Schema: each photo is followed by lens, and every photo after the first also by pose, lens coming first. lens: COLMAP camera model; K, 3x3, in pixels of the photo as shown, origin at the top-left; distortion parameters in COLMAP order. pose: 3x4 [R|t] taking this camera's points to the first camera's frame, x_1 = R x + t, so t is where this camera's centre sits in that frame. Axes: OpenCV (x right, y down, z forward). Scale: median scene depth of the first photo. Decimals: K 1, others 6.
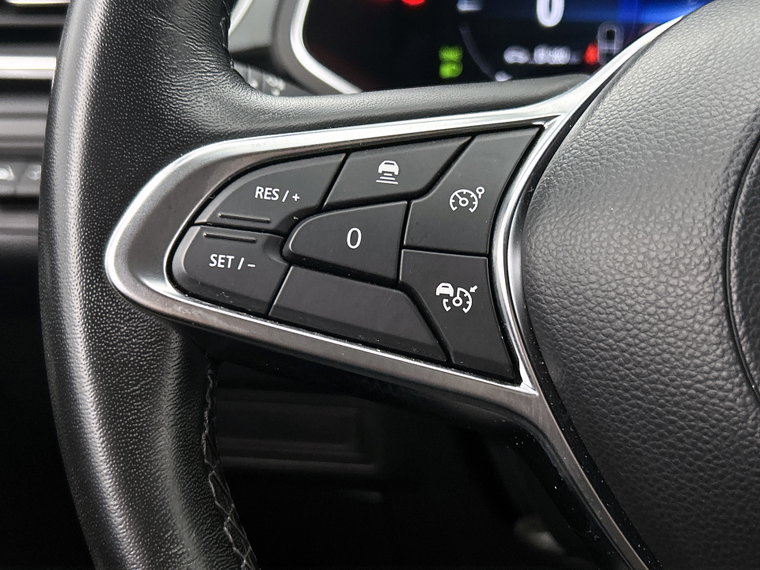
lens RADIAL K [[1000.5, 0, 380.0], [0, 1000.5, 285.0], [0, 0, 1]] dist [0.109649, -0.065388]
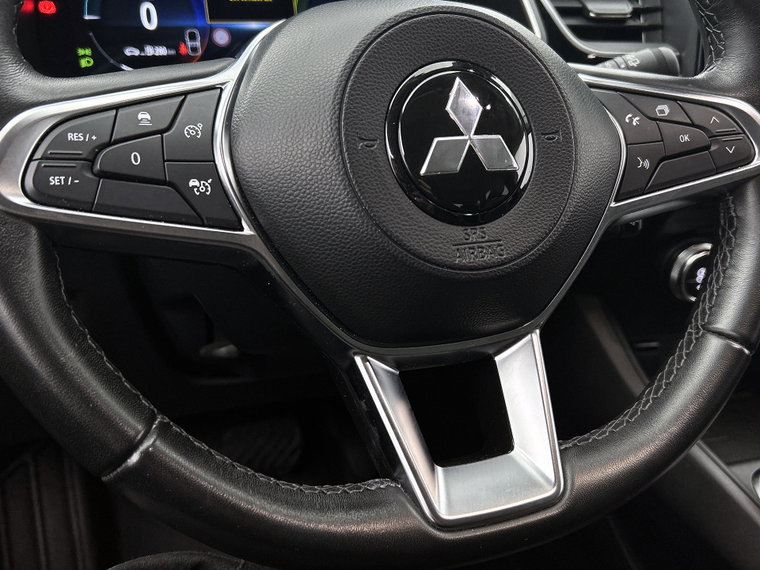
lens RADIAL K [[750.5, 0, 380.0], [0, 750.5, 285.0], [0, 0, 1]] dist [0.007535, -0.146808]
pose [[0.861829, -0.175518, 0.475862, -0.308644], [0.137801, 0.983952, 0.113352, 0.075925], [-0.488120, -0.032116, 0.872185, -0.301708]]
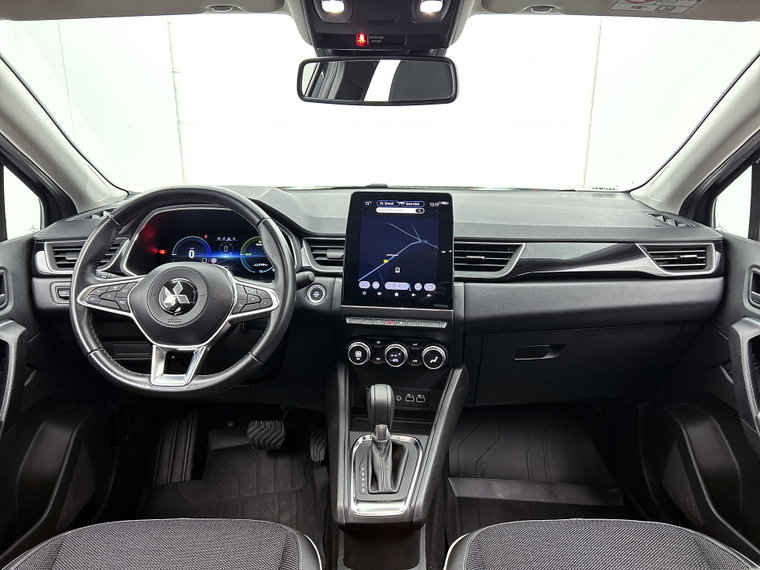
lens RADIAL K [[561.9, 0, 382.7], [0, 561.9, 272.6], [0, 0, 1]] dist [0.047760, -0.089767]
pose [[0.982205, -0.026441, 0.185941, 1.346346], [0.055081, 0.987059, -0.150598, 0.598697], [-0.179553, 0.158160, 0.970951, -4.038638]]
